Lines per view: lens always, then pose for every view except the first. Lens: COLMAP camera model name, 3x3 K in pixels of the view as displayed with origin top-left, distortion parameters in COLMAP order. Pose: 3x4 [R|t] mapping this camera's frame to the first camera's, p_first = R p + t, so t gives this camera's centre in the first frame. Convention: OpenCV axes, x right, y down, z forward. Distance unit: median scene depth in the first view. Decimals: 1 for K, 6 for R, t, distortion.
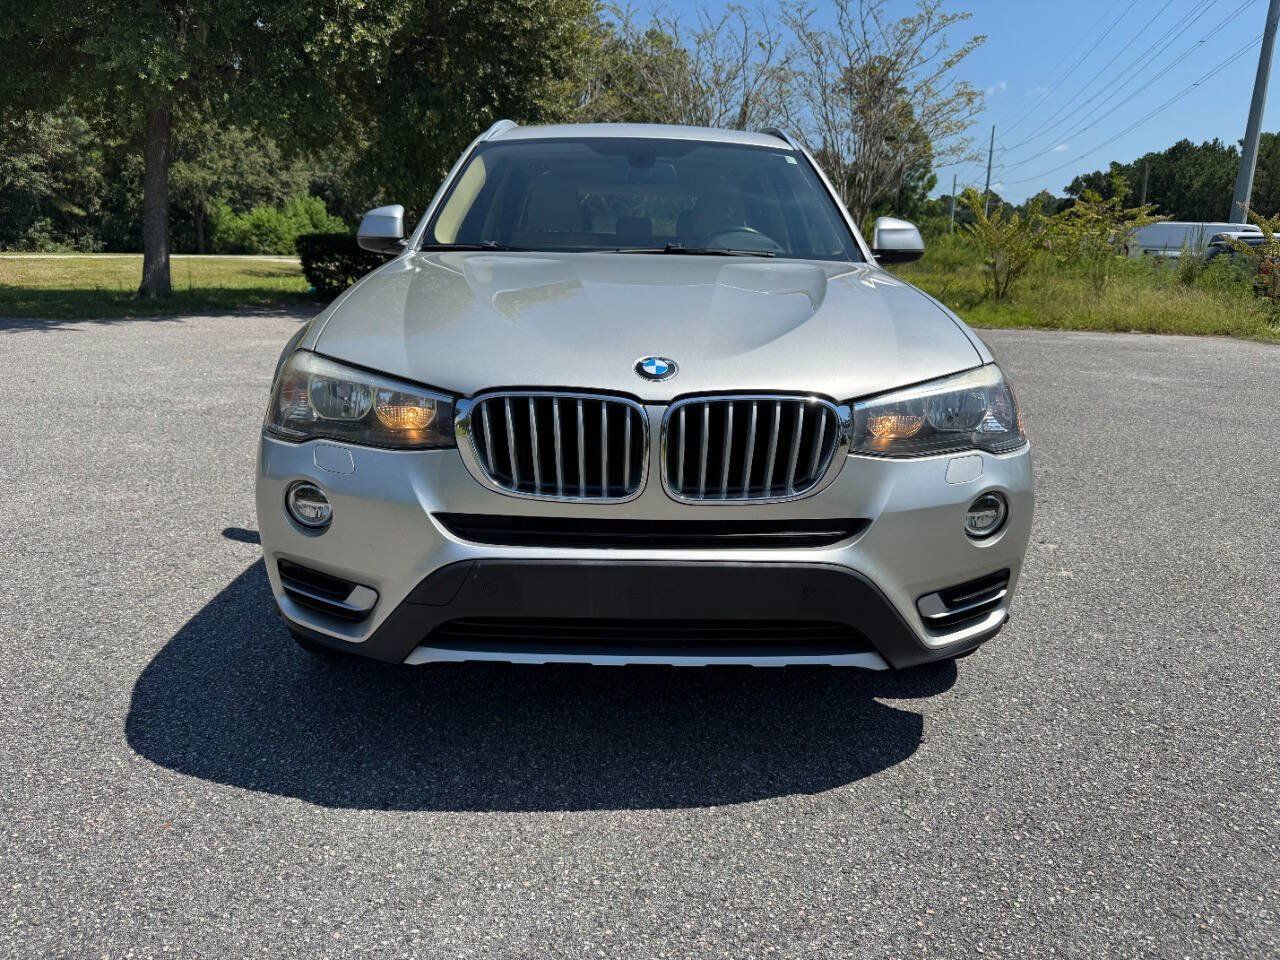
lens RADIAL K [[913.7, 0, 643.3], [0, 913.7, 481.4], [0, 0, 1]] dist [0.007928, -0.011997]
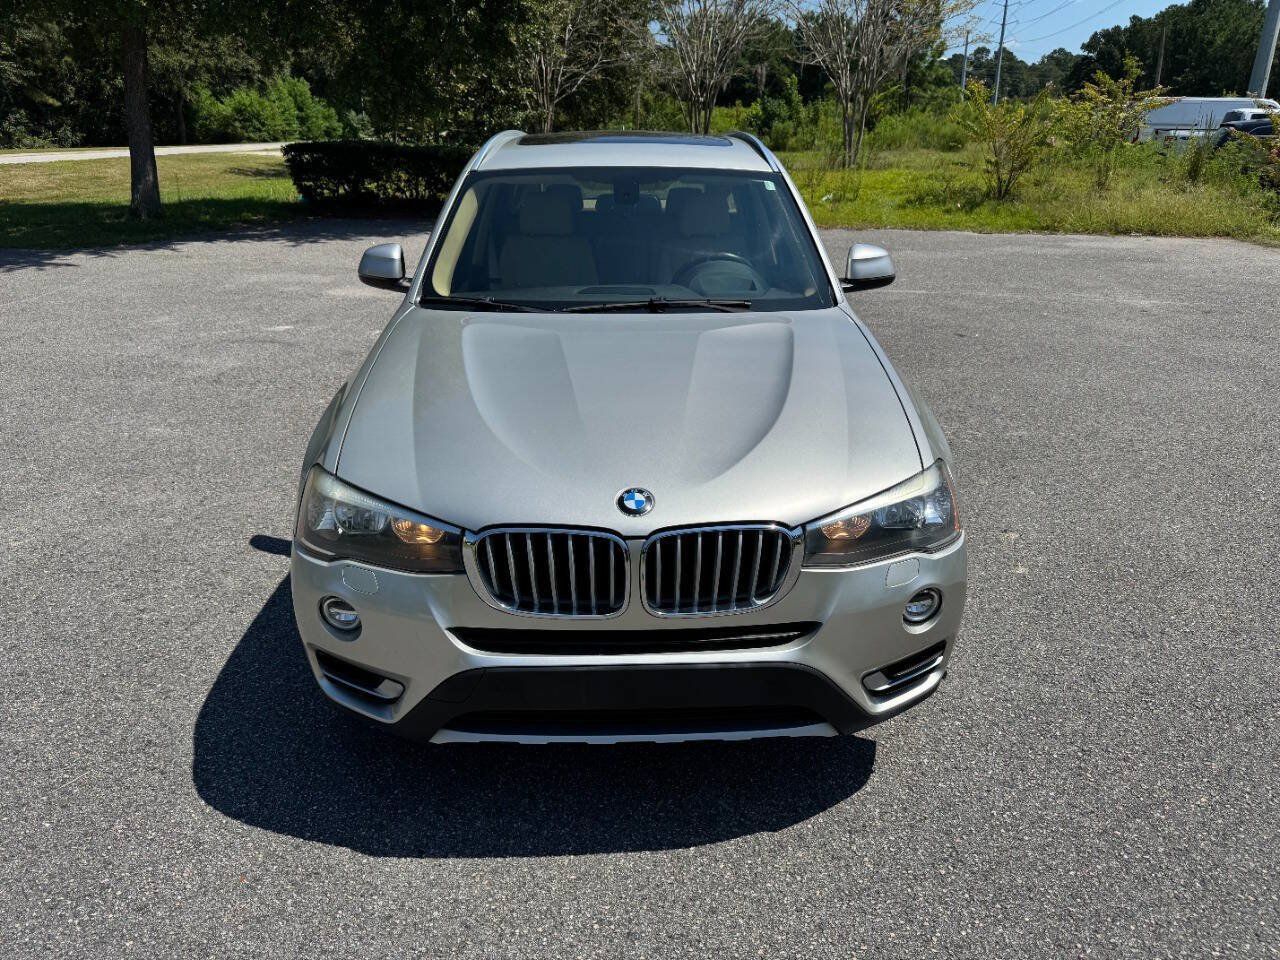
lens RADIAL K [[914.2, 0, 650.0], [0, 914.2, 476.4], [0, 0, 1]] dist [0.005322, -0.006860]
pose [[0.999737, -0.022927, -0.000268, 0.026059], [0.022783, 0.991986, 0.124279, -0.229356], [-0.002583, -0.124252, 0.992247, -0.109537]]
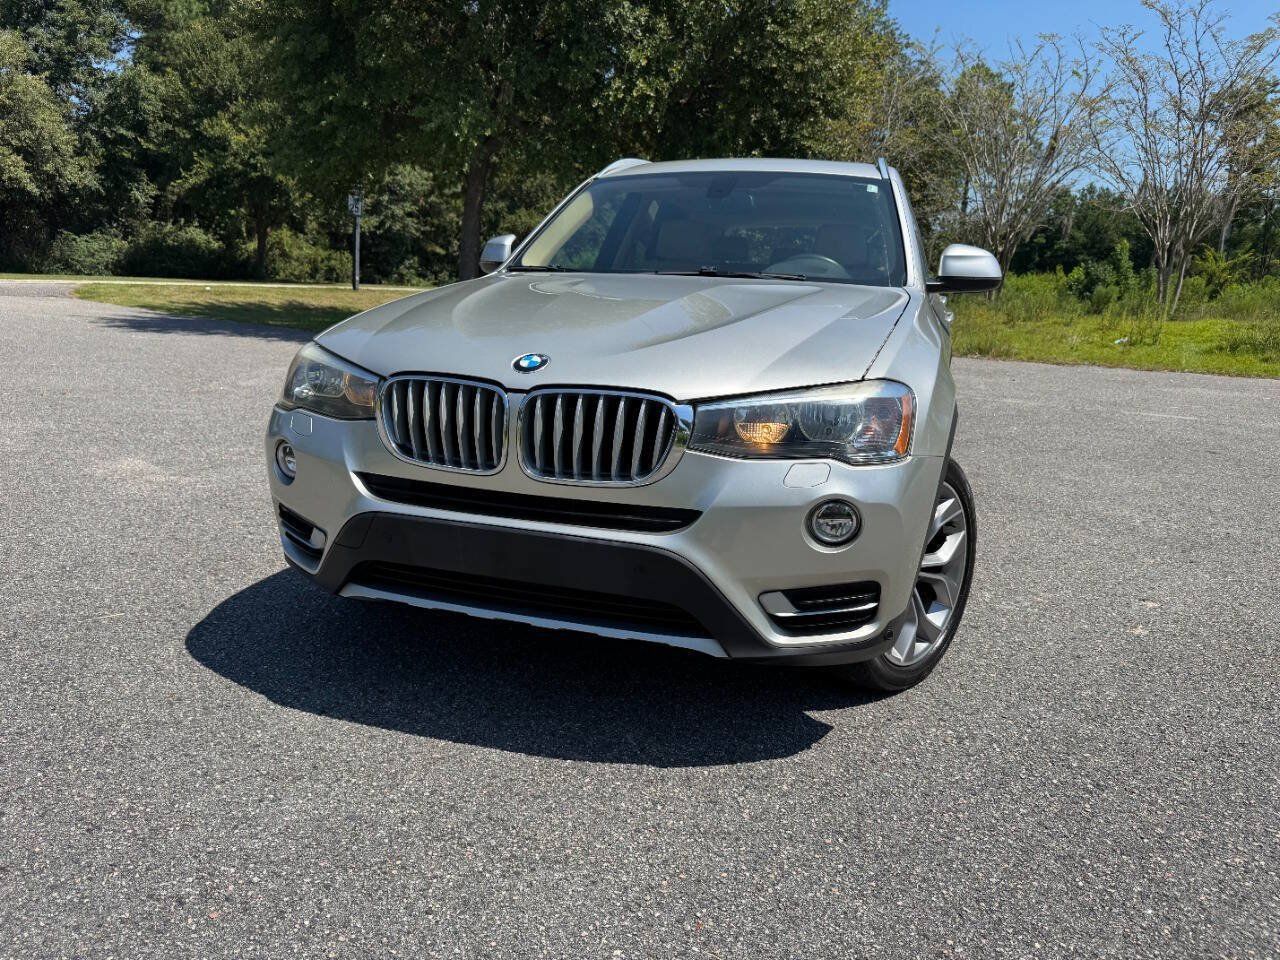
lens RADIAL K [[915.9, 0, 636.7], [0, 915.9, 479.0], [0, 0, 1]] dist [0.007238, -0.010489]
pose [[0.942982, 0.079879, -0.323116, 0.400949], [-0.094042, 0.995162, -0.028436, 0.032485], [0.319281, 0.057201, 0.945932, -0.035717]]
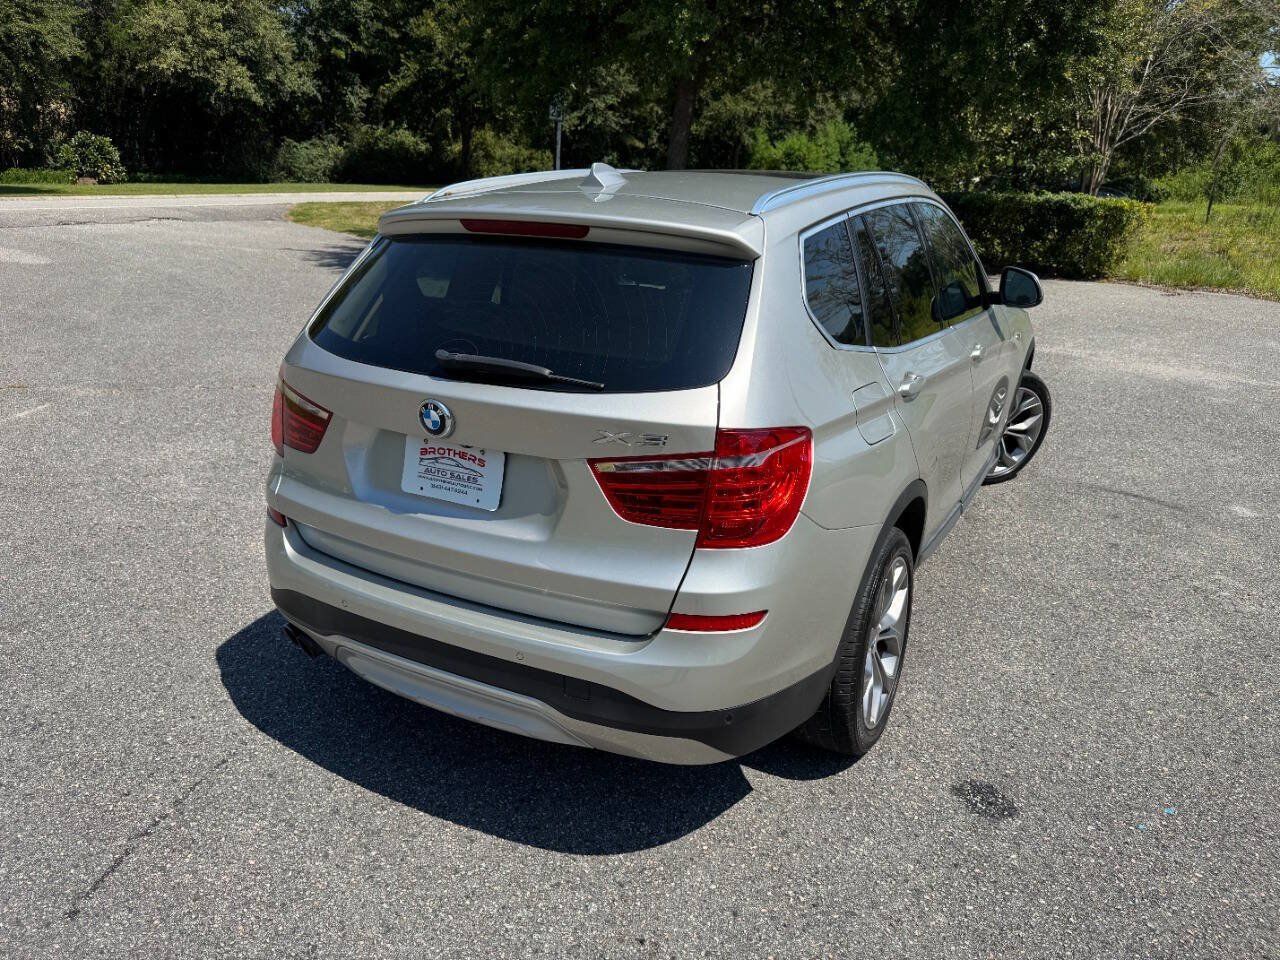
lens RADIAL K [[912.8, 0, 635.9], [0, 912.8, 489.3], [0, 0, 1]] dist [0.004835, -0.007989]
pose [[0.853661, 0.165993, -0.493669, 0.025157], [-0.121663, 0.985183, 0.120879, -0.352513], [0.506420, -0.043128, 0.861208, 0.406781]]
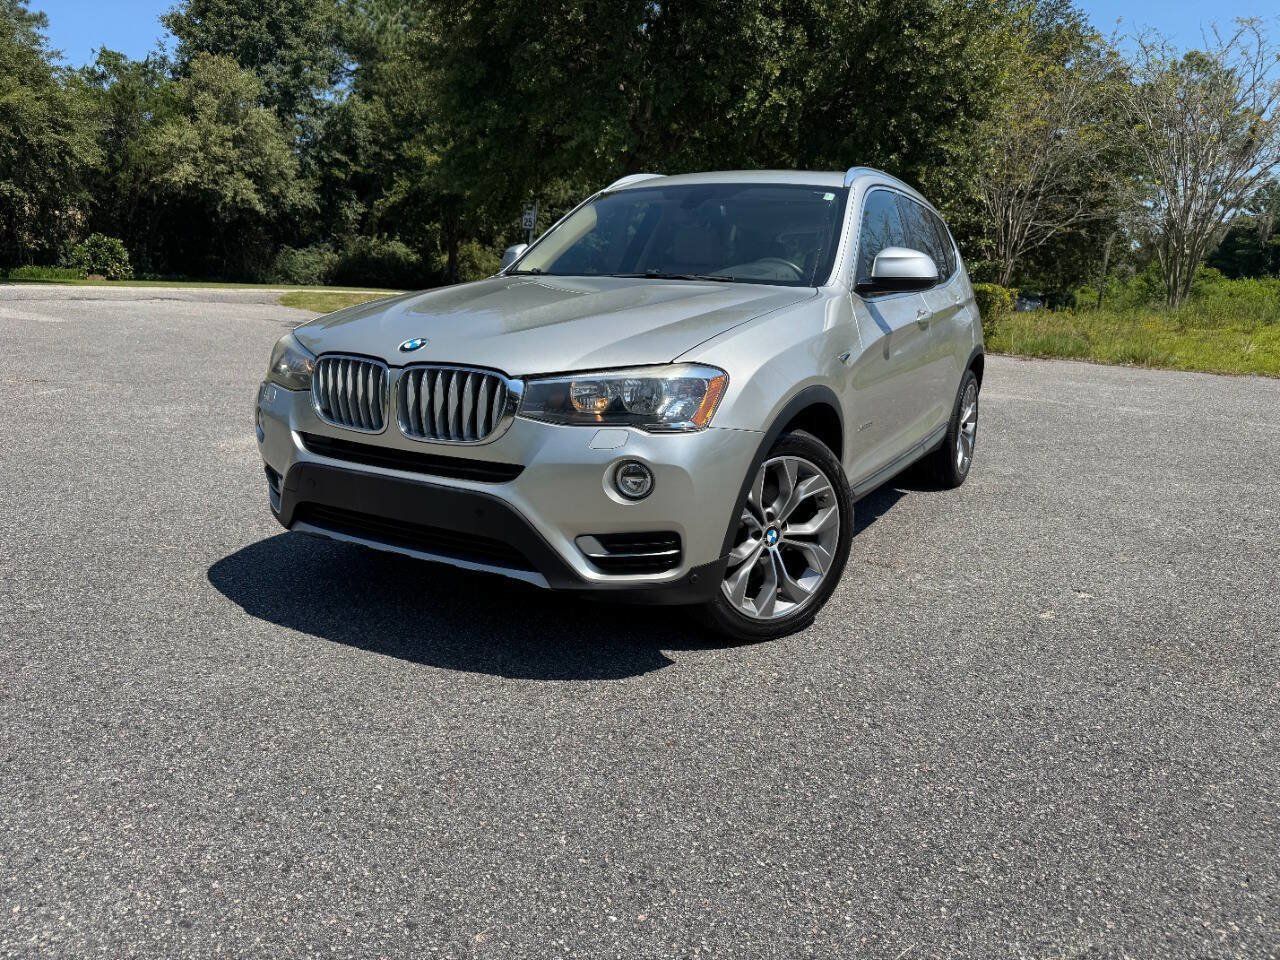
lens RADIAL K [[909.8, 0, 634.7], [0, 909.8, 482.0], [0, 0, 1]] dist [0.010083, -0.011901]
pose [[0.858707, 0.111829, -0.500117, 0.808271], [-0.134730, 0.990834, -0.009777, 0.043519], [0.494439, 0.075777, 0.865903, -0.047022]]
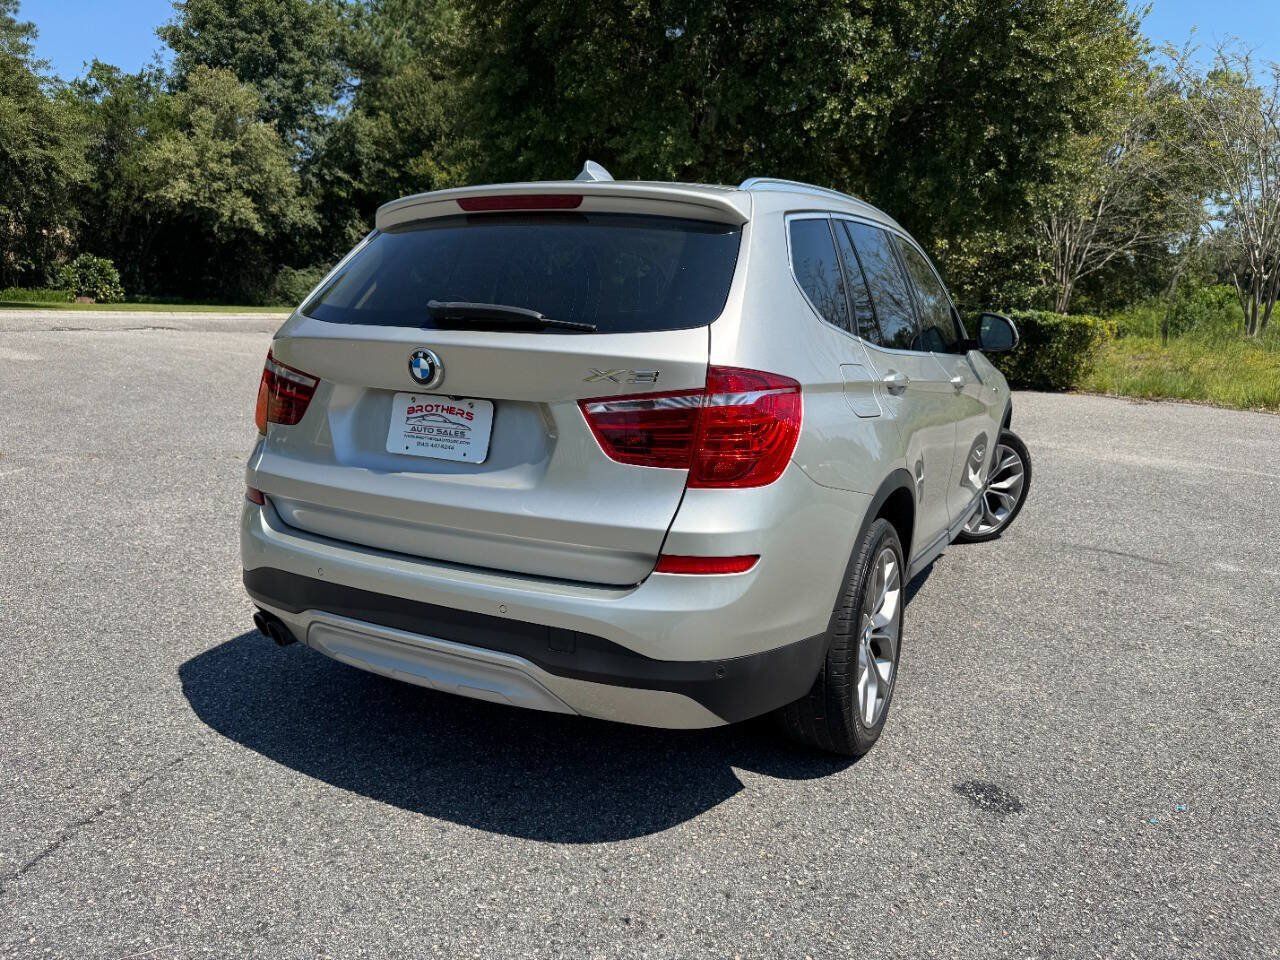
lens RADIAL K [[914.6, 0, 644.6], [0, 914.6, 477.4], [0, 0, 1]] dist [0.001089, -0.003883]
pose [[0.866219, 0.097961, -0.489967, 0.038824], [-0.132091, 0.990603, -0.035470, -0.174147], [0.481888, 0.095445, 0.871019, 0.416413]]
